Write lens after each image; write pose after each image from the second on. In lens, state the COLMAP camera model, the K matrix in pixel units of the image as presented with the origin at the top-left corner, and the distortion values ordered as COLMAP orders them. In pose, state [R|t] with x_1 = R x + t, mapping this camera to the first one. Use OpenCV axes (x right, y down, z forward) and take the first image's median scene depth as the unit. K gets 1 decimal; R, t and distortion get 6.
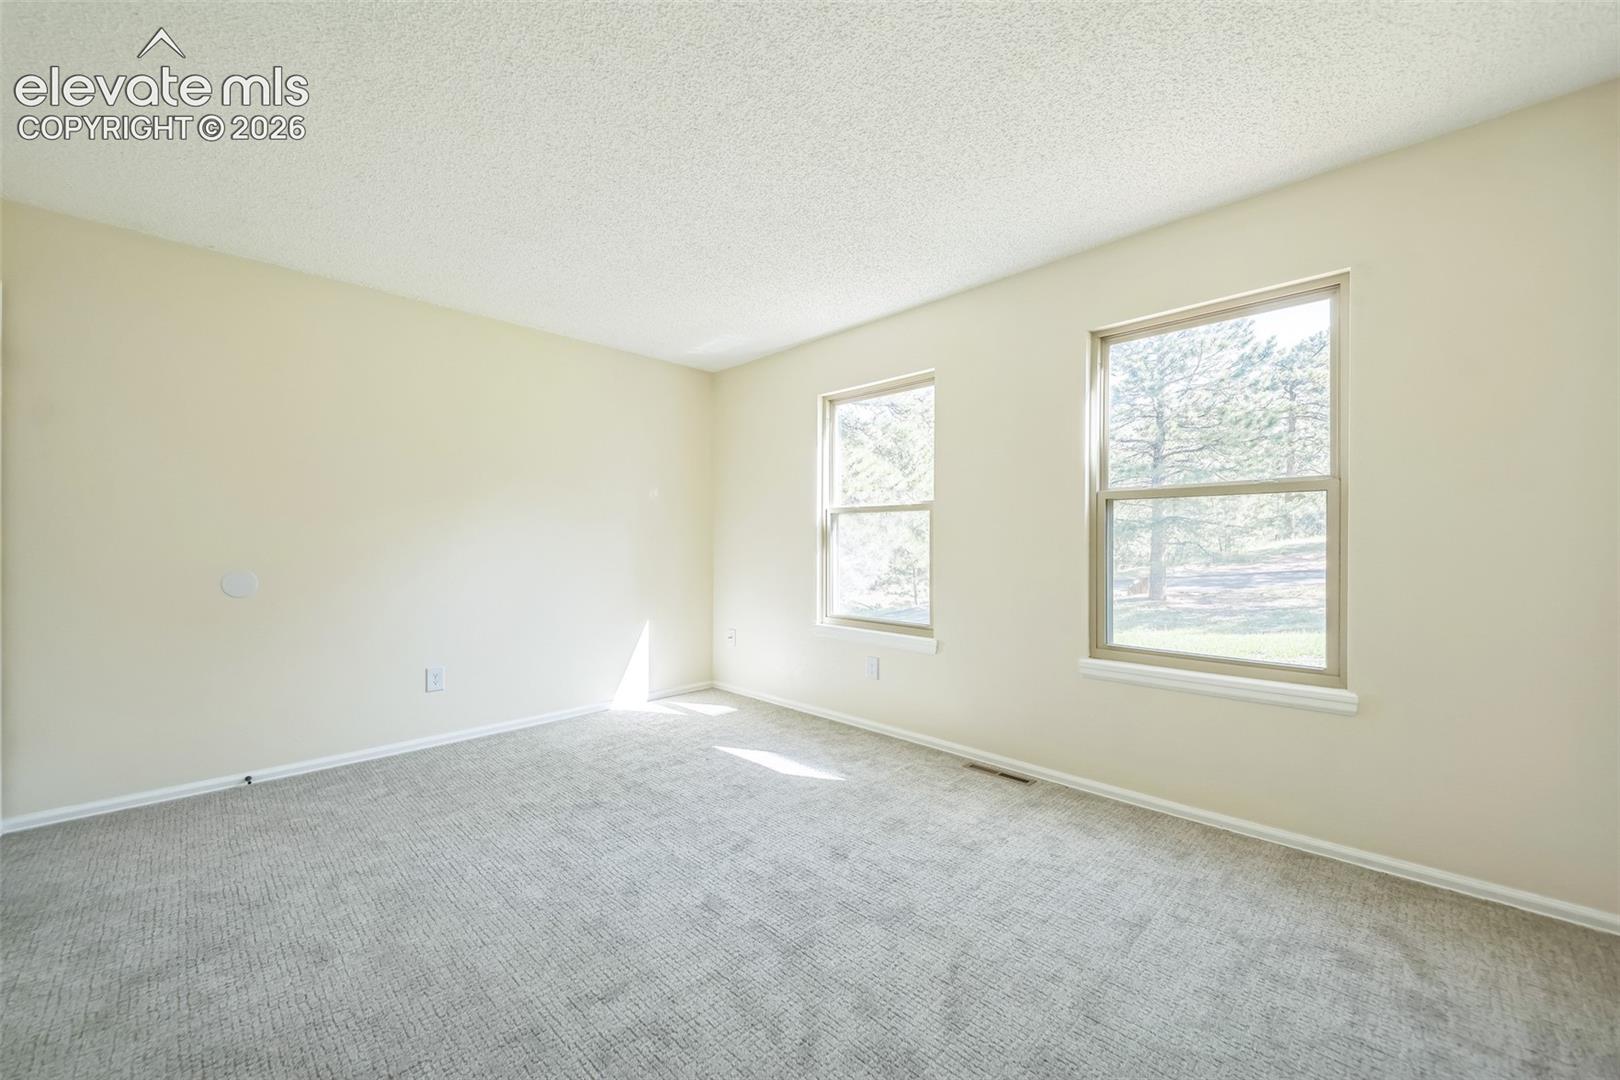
lens RADIAL K [[624.8, 0, 806.0], [0, 624.8, 539.3], [0, 0, 1]] dist [0.001592, -0.000528]
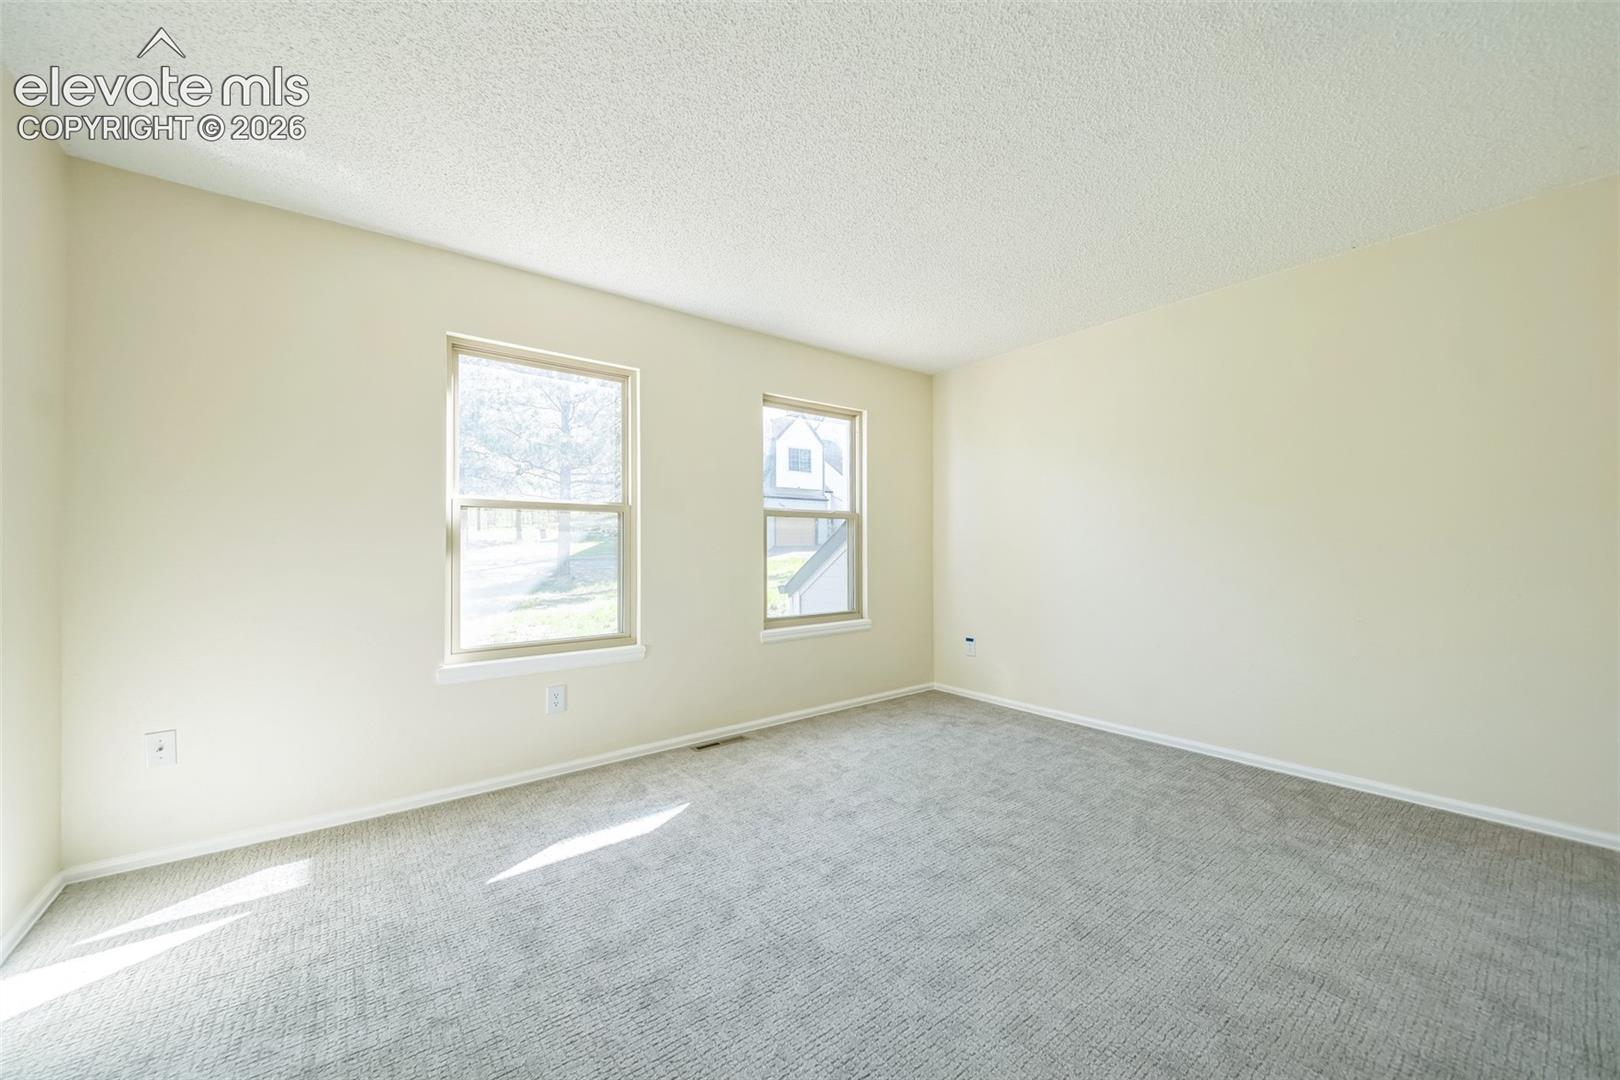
lens RADIAL K [[603.7, 0, 809.0], [0, 603.7, 539.1], [0, 0, 1]] dist [0.003275, -0.001656]
pose [[0.136071, 0.003631, 0.990692, -0.741390], [0.010723, 0.999929, -0.005138, 0.002443], [-0.990641, 0.011322, 0.136023, 0.644406]]
